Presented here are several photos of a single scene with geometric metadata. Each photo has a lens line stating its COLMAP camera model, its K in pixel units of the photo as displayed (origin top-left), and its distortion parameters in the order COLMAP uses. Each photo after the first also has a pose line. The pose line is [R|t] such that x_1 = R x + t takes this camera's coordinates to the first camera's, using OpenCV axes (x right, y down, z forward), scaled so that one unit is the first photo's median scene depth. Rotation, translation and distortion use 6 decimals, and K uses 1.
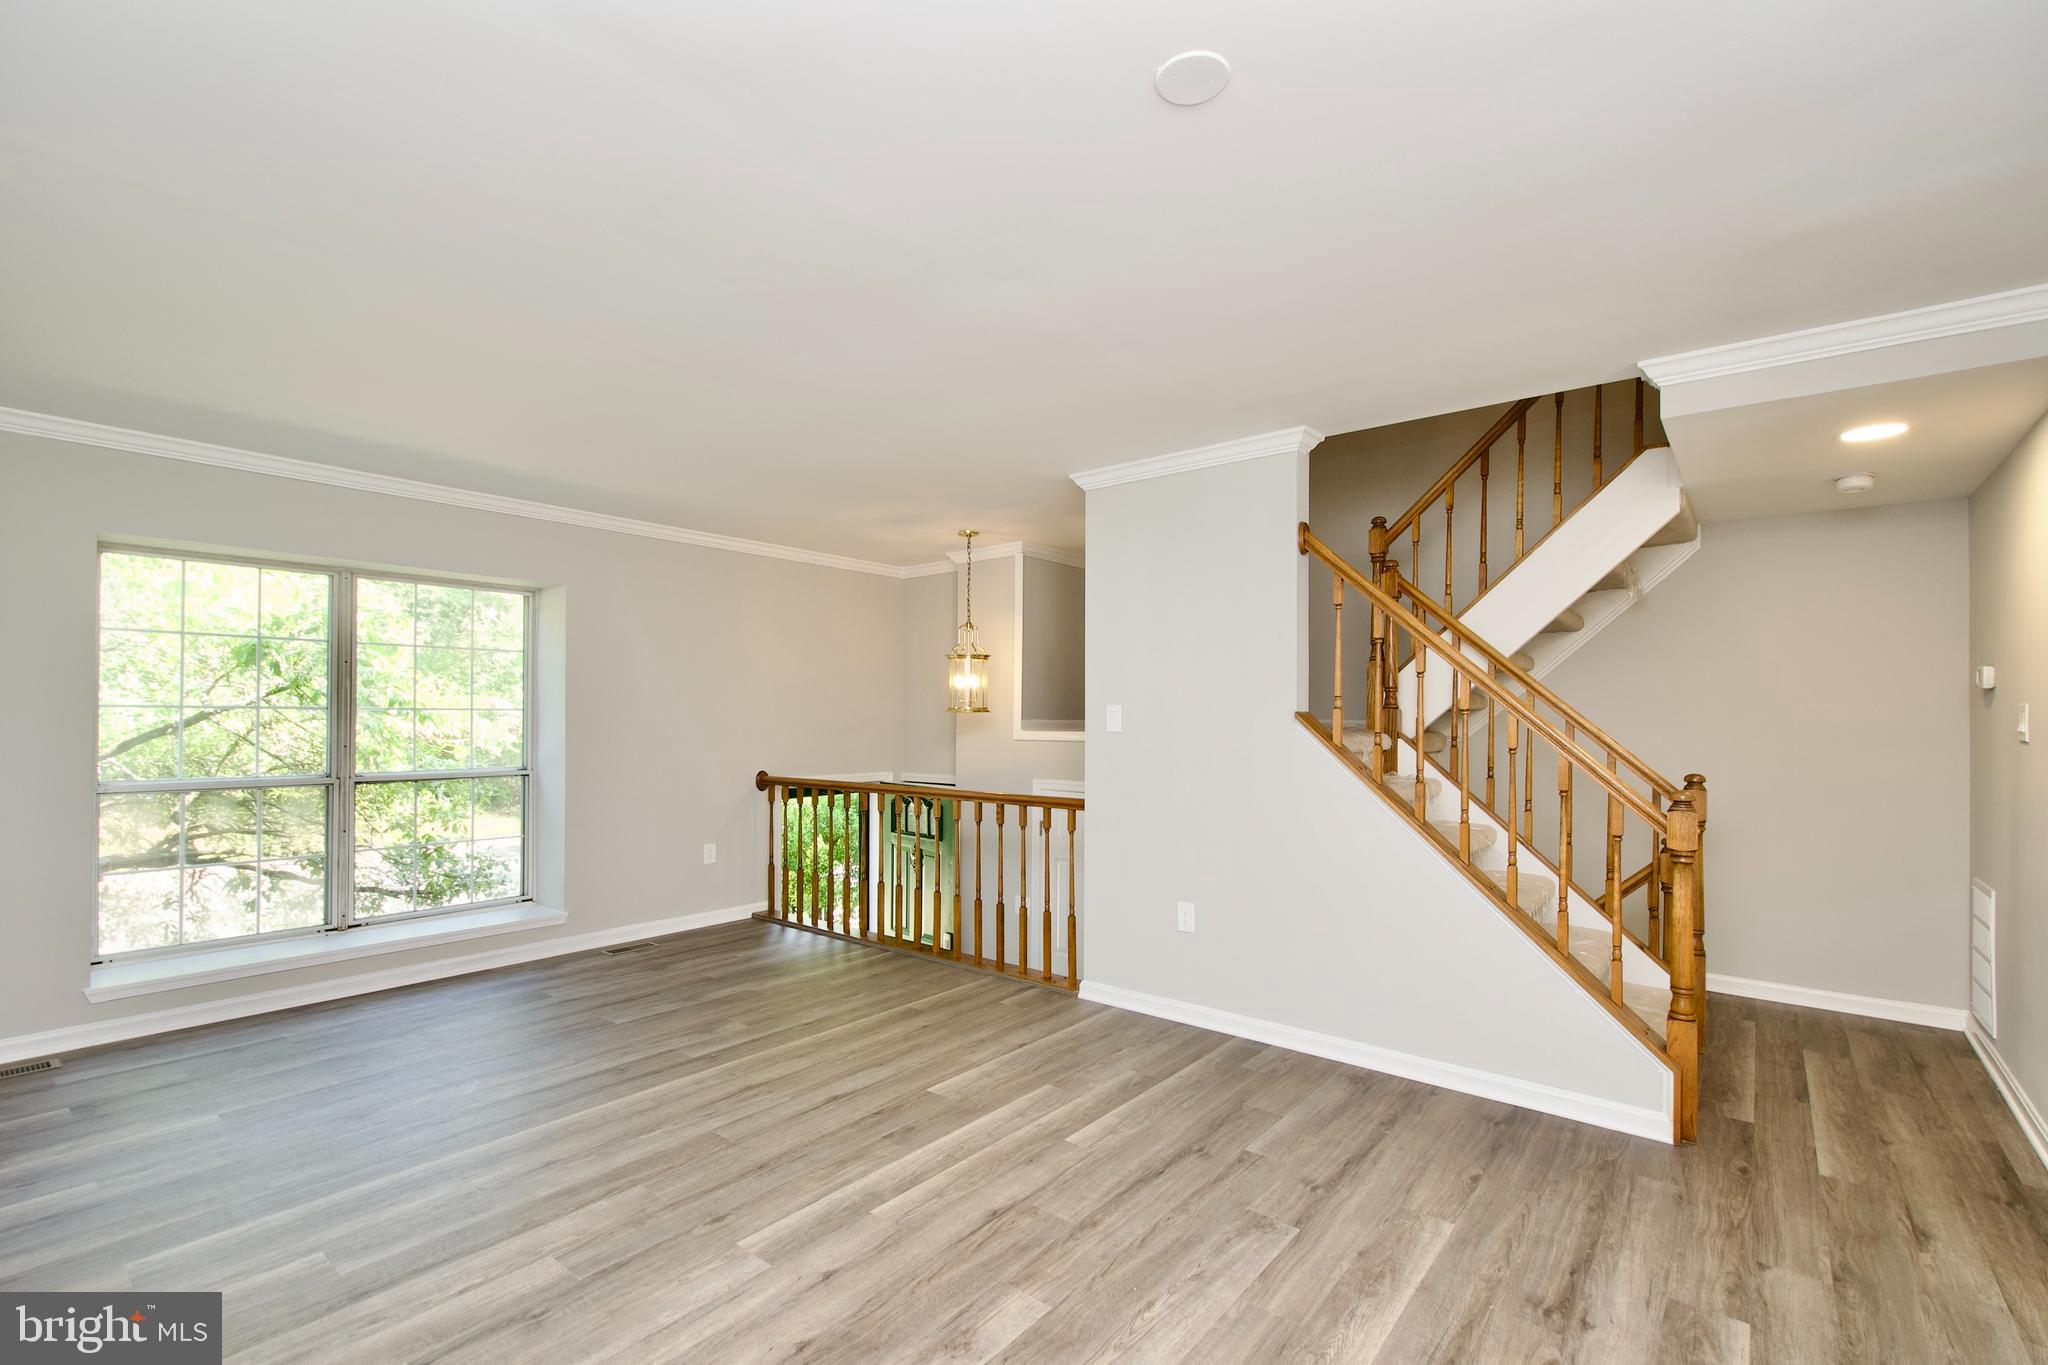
lens RADIAL K [[898.8, 0, 1038.4], [0, 898.8, 712.2], [0, 0, 1]] dist [0.008903, -0.006186]
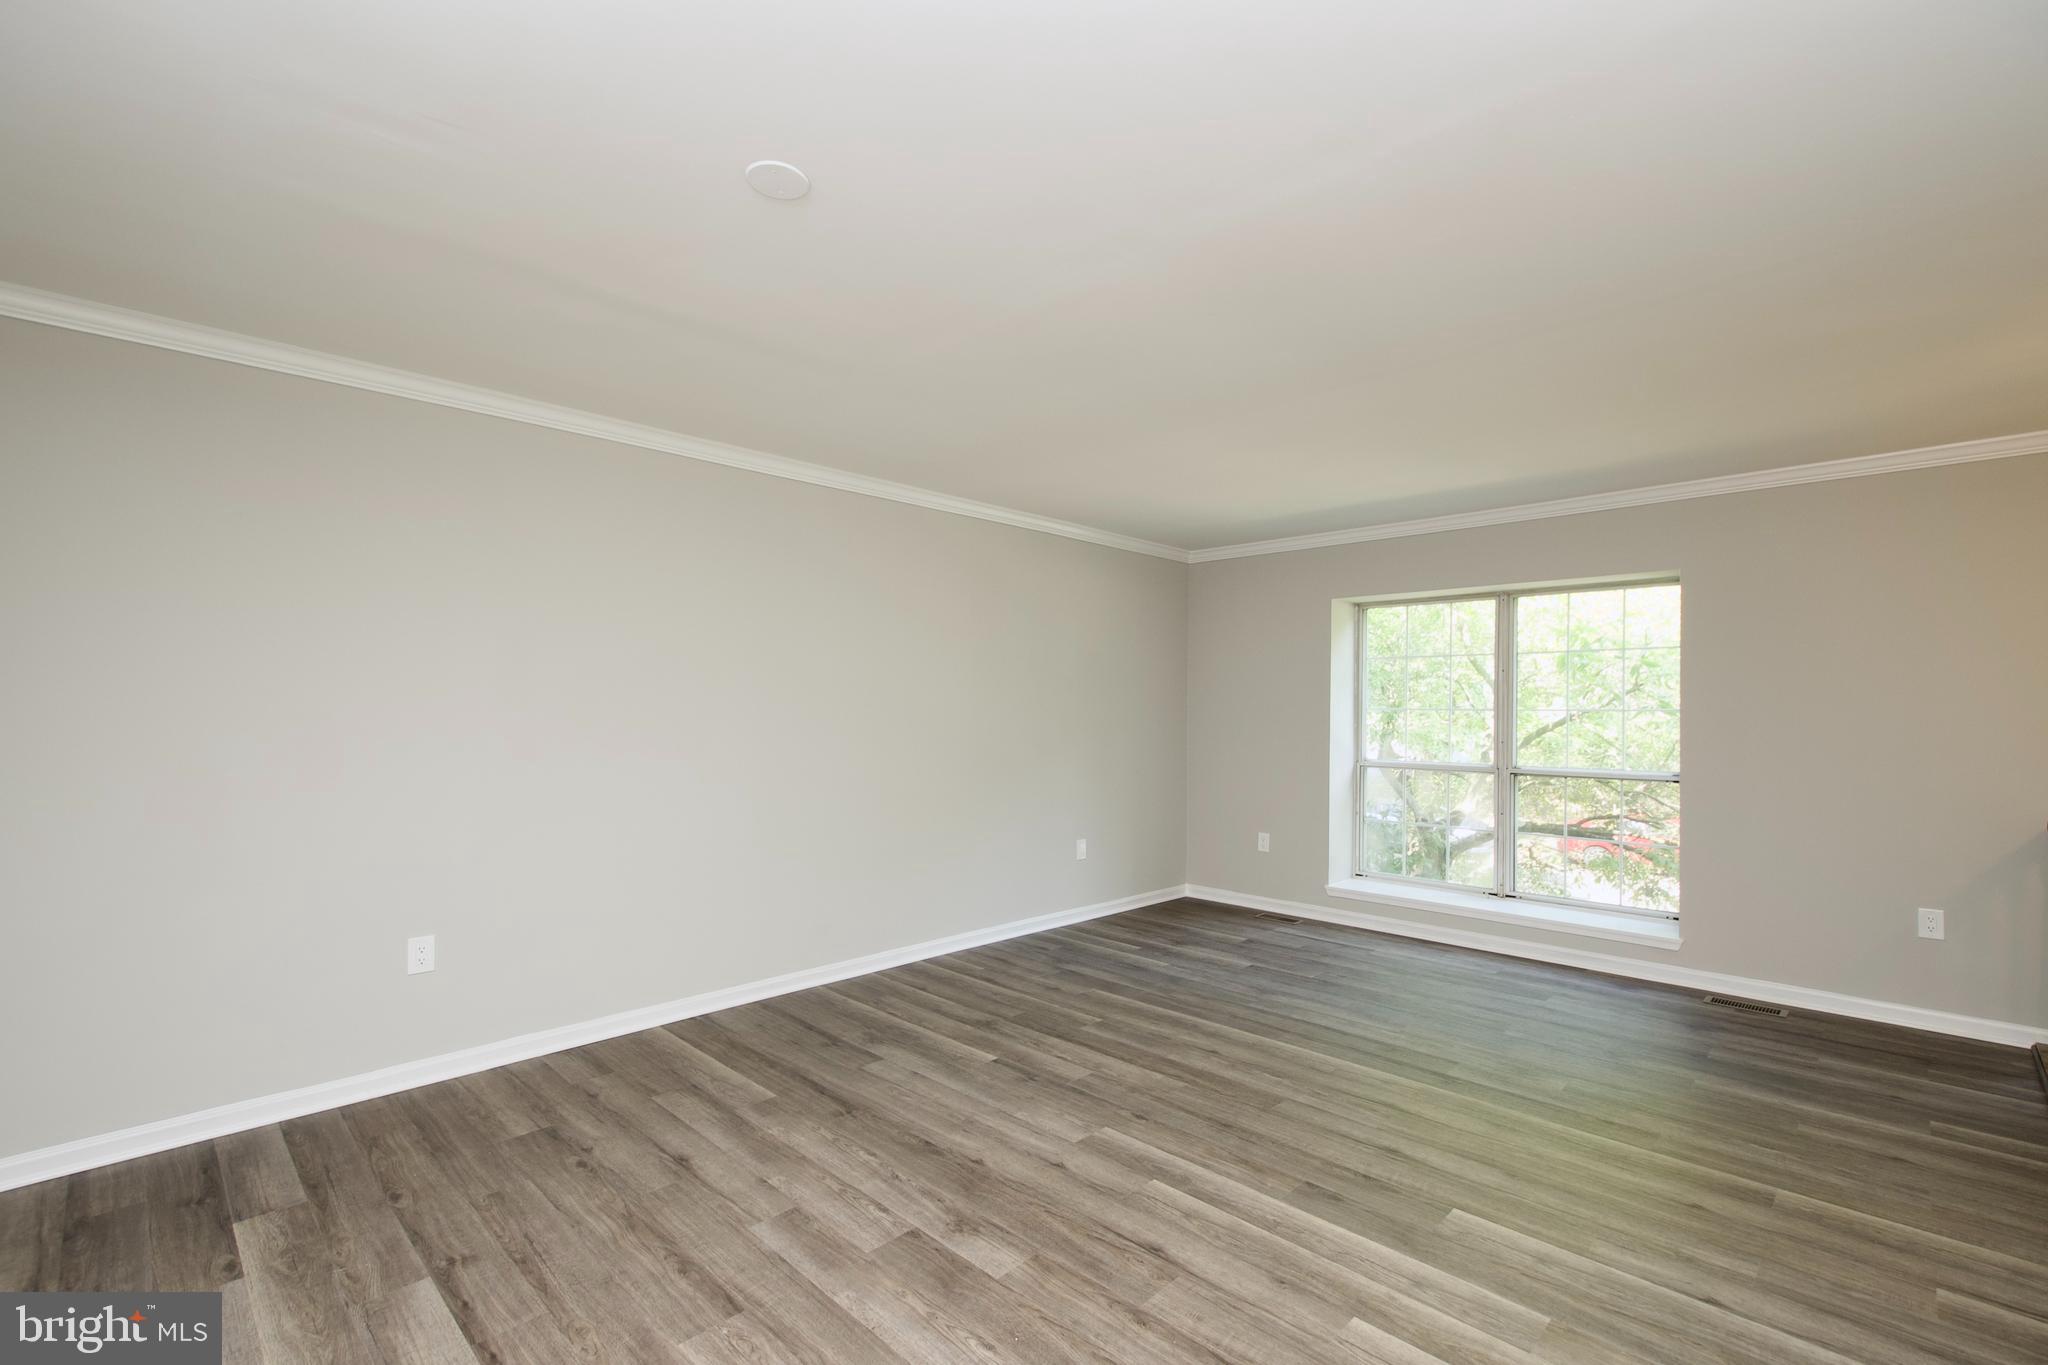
lens RADIAL K [[898.8, 0, 1038.4], [0, 898.8, 712.2], [0, 0, 1]] dist [0.008903, -0.006186]
pose [[-0.097071, -0.004884, -0.995265, 0.519295], [-0.002953, 0.999985, -0.004619, 0.007126], [0.995273, 0.002490, -0.097084, 0.570179]]
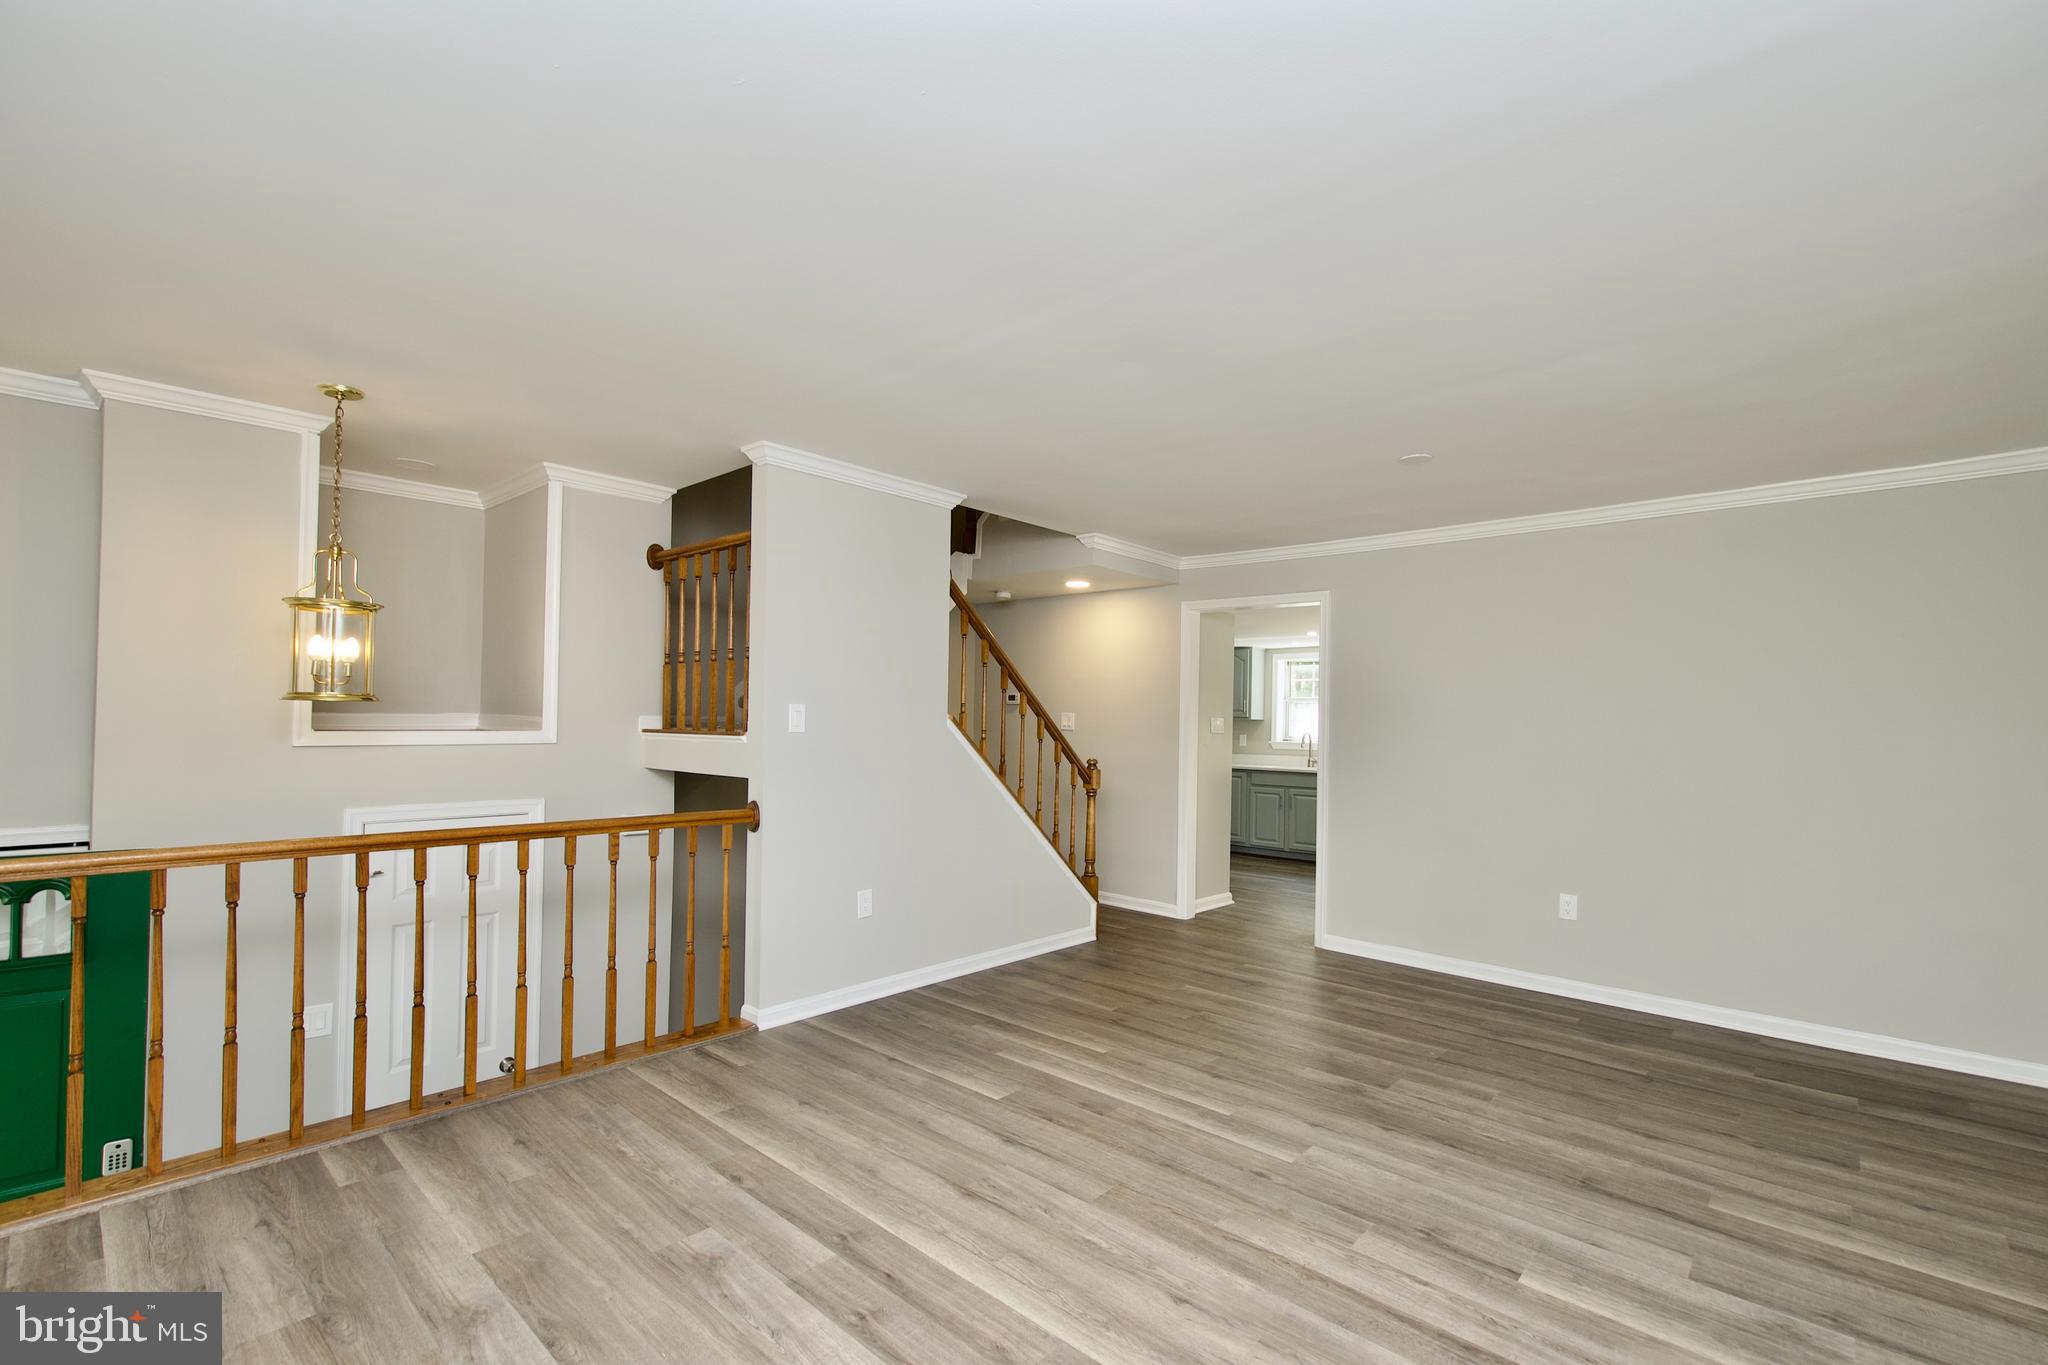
lens RADIAL K [[898.8, 0, 1038.4], [0, 898.8, 712.2], [0, 0, 1]] dist [0.008903, -0.006186]
pose [[0.060432, 0.005645, 0.998156, -0.869248], [-0.022931, 0.999728, -0.004265, -0.000888], [-0.997909, -0.022631, 0.060545, 0.710395]]
